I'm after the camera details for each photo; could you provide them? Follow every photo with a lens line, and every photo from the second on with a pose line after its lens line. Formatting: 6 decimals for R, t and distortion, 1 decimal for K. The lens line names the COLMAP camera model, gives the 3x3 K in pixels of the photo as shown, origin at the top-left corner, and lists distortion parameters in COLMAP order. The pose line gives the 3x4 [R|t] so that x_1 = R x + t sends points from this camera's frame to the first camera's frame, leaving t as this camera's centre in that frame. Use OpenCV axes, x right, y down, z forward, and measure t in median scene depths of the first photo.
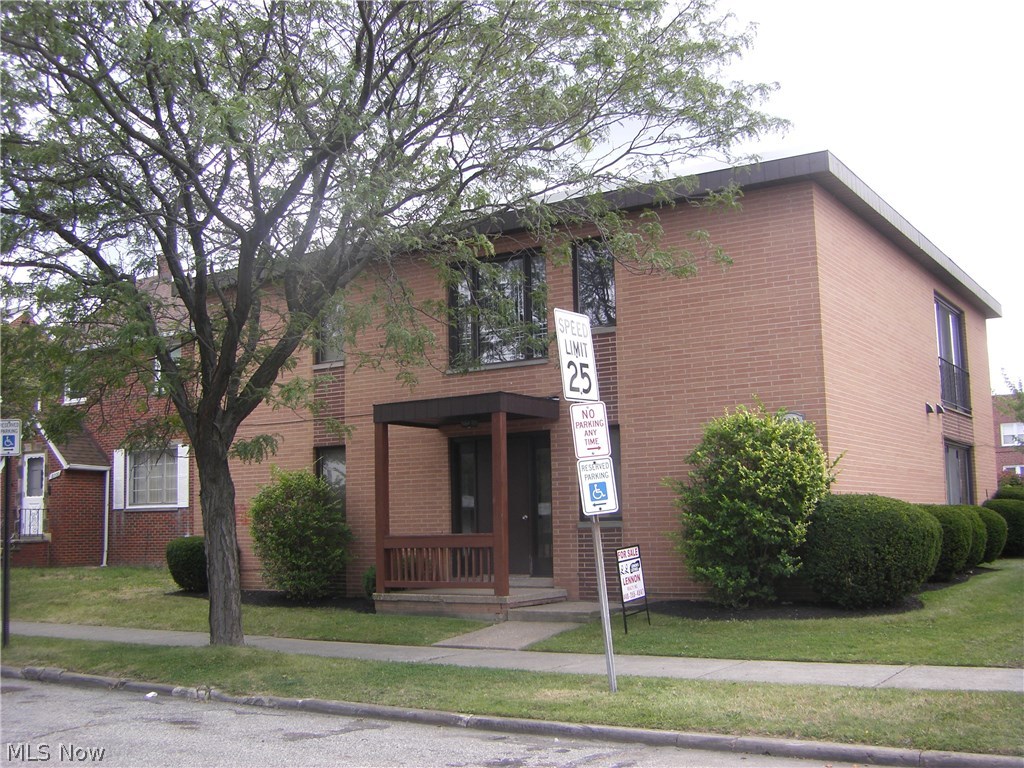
lens RADIAL K [[1120.7, 0, 515.3], [0, 1120.7, 383.6], [0, 0, 1]] dist [-0.142515, 0.000000]
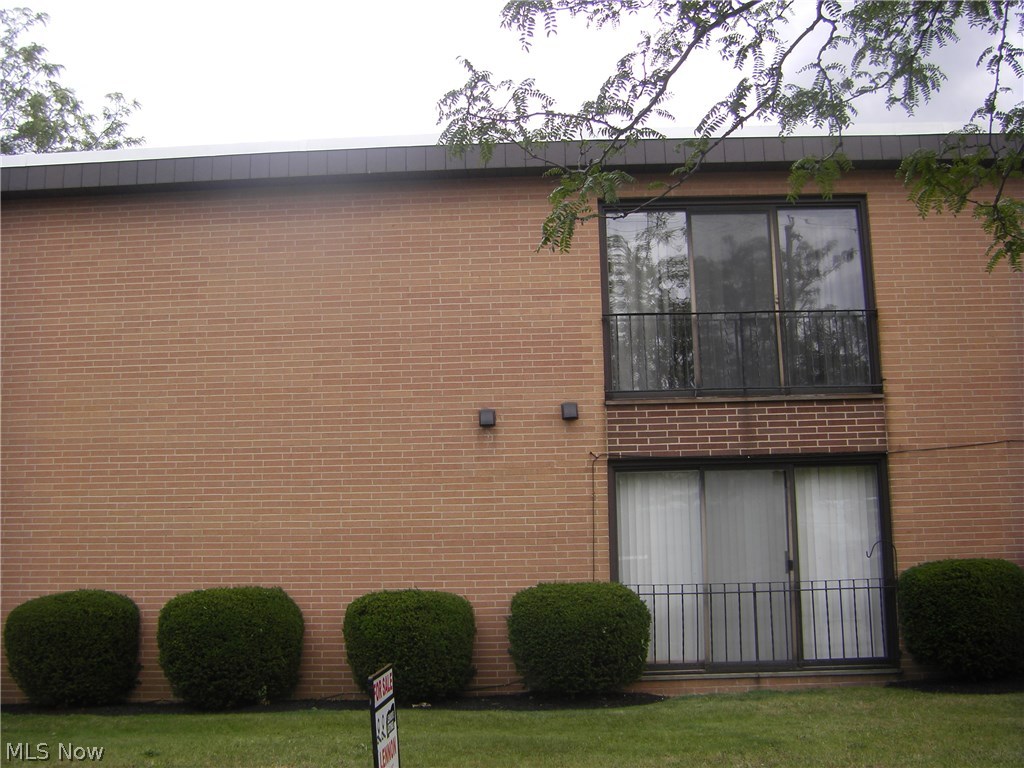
lens RADIAL K [[1120.7, 0, 501.6], [0, 1120.7, 401.3], [0, 0, 1]] dist [-0.142515, 0.000000]
pose [[0.517628, -0.131857, -0.845384, 1.168990], [0.116470, 0.989715, -0.083055, 0.083887], [0.847641, -0.055470, 0.527662, 0.904862]]
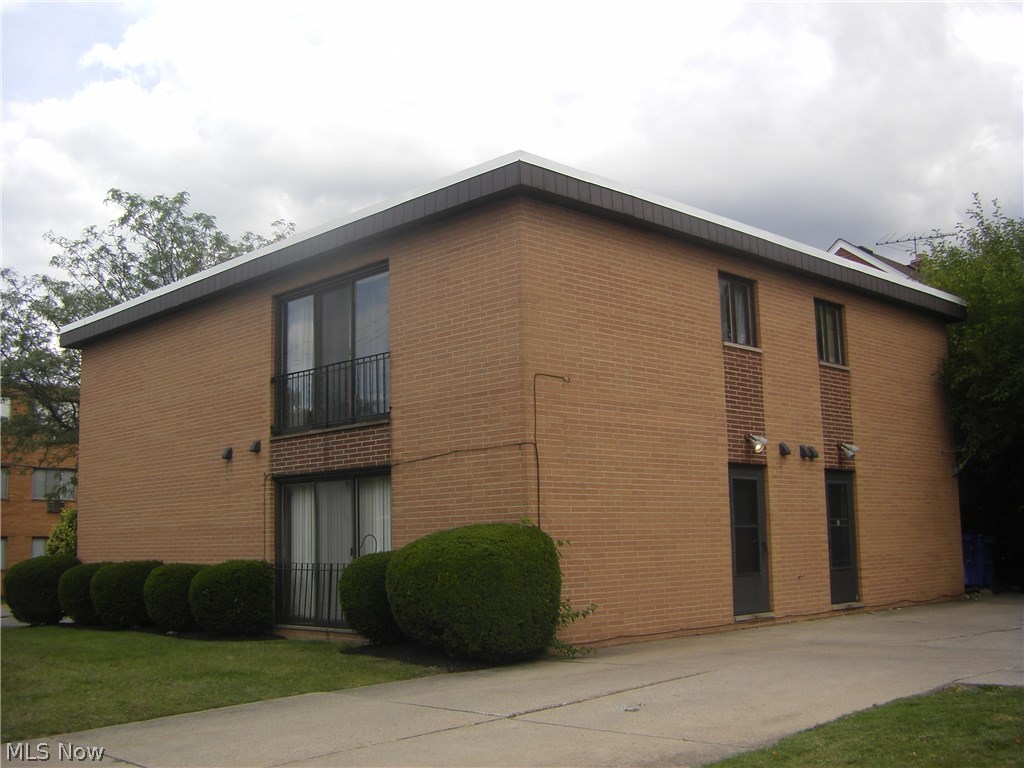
lens RADIAL K [[1120.7, 0, 509.9], [0, 1120.7, 387.6], [0, 0, 1]] dist [-0.142515, 0.000000]
pose [[-0.212189, -0.113916, -0.970566, 1.614063], [0.150296, 0.977562, -0.147595, 0.183627], [0.965602, -0.177191, -0.190306, 1.852483]]
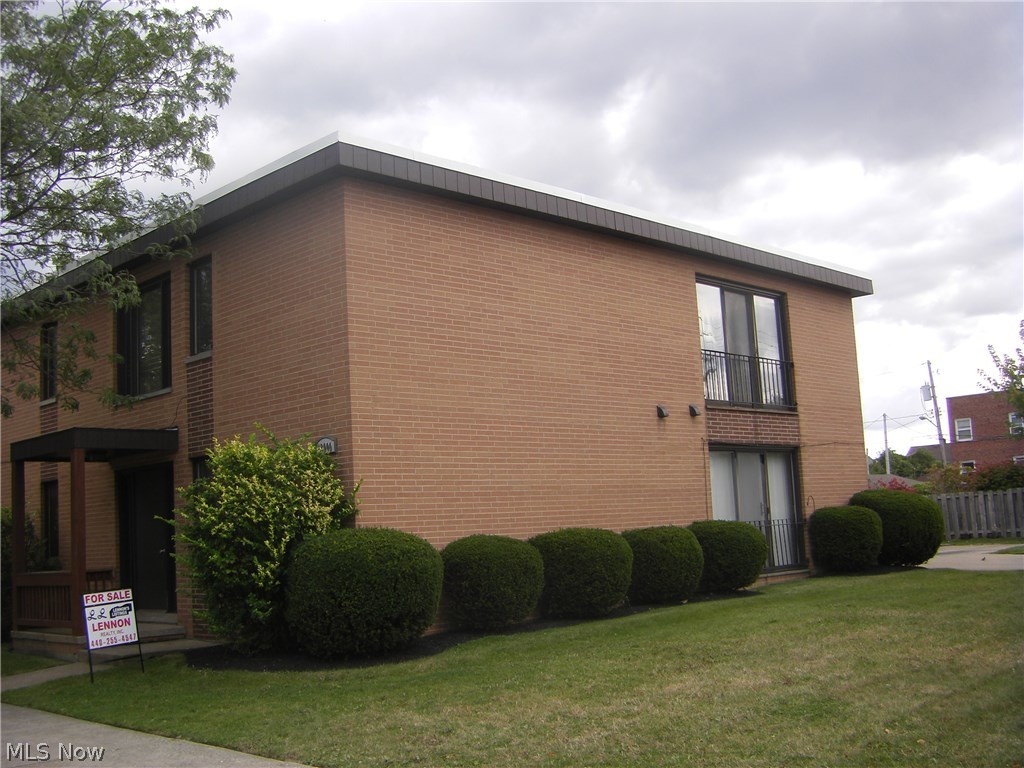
lens RADIAL K [[1120.7, 0, 510.8], [0, 1120.7, 387.4], [0, 0, 1]] dist [-0.142515, 0.000000]
pose [[0.979888, -0.057987, -0.190936, 0.564573], [0.058811, 0.998268, -0.001353, -0.004000], [0.190684, -0.009903, 0.981602, 0.138602]]
